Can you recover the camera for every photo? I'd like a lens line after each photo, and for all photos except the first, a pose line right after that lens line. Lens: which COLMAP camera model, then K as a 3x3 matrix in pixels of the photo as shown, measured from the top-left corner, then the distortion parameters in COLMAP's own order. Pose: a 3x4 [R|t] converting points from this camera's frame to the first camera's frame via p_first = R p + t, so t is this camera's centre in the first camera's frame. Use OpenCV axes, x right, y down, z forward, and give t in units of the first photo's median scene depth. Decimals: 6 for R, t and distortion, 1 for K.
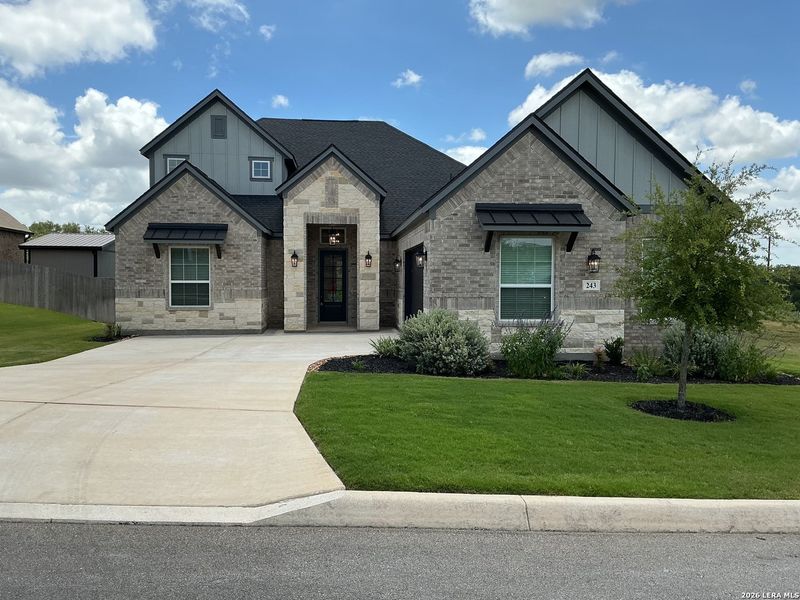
lens RADIAL K [[675.2, 0, 398.2], [0, 675.2, 301.8], [0, 0, 1]] dist [0.026926, -0.047720]
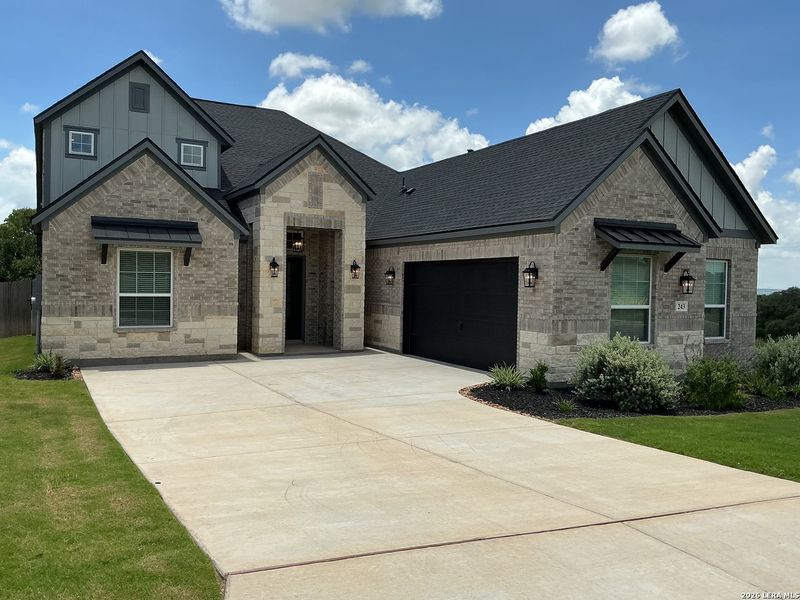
lens RADIAL K [[675.2, 0, 400.4], [0, 675.2, 300.3], [0, 0, 1]] dist [0.026926, -0.047720]
pose [[0.921516, 0.002401, 0.388333, -0.341187], [-0.000908, 0.999991, -0.004029, -0.020542], [-0.388339, 0.003361, 0.921510, 0.175651]]
